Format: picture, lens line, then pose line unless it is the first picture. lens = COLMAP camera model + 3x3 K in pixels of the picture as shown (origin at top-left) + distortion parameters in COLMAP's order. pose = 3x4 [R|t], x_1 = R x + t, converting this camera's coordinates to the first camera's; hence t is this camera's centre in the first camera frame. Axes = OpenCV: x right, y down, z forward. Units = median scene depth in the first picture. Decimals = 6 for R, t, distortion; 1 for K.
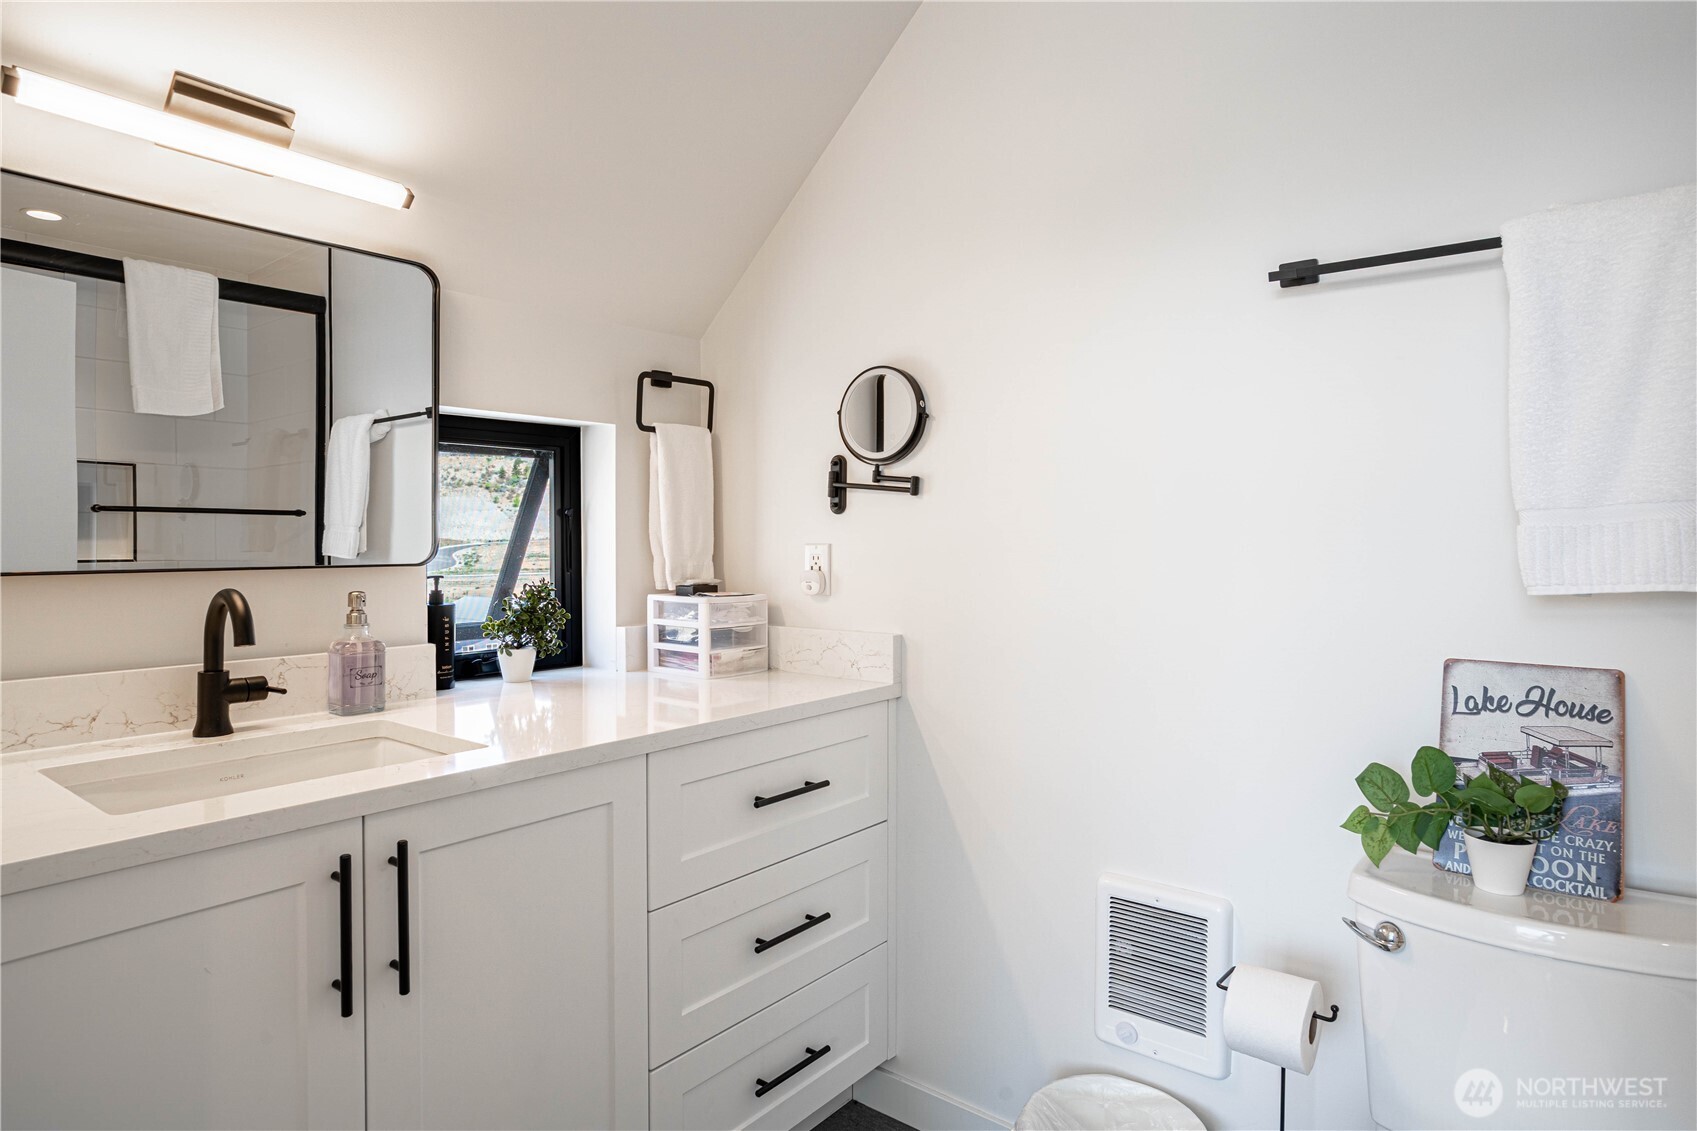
lens RADIAL K [[942.1, 0, 856.4], [0, 942.1, 564.7], [0, 0, 1]] dist [-0.014926, 0.000188]
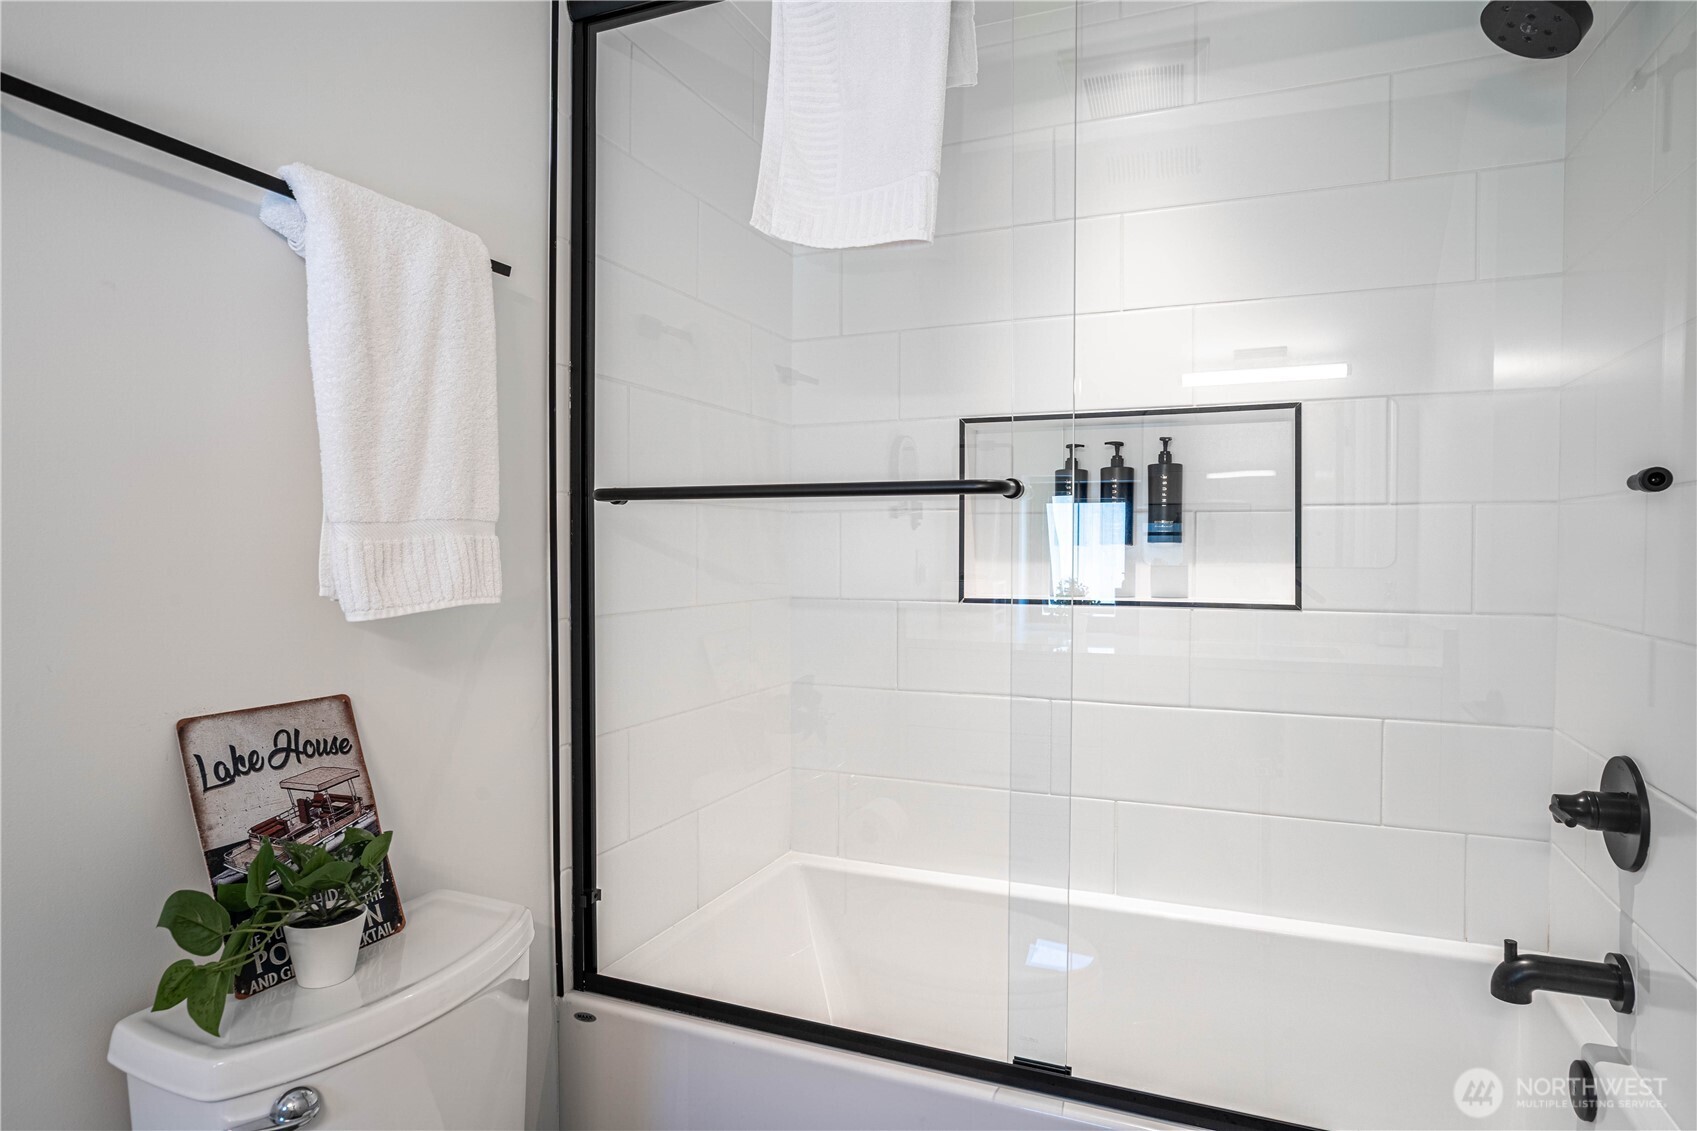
lens RADIAL K [[942.1, 0, 847.1], [0, 942.1, 568.0], [0, 0, 1]] dist [-0.014926, 0.000188]
pose [[-0.259964, -0.023533, 0.965331, -0.217743], [0.019900, 0.999360, 0.029722, -0.031388], [-0.965413, 0.026937, -0.259329, 0.729339]]
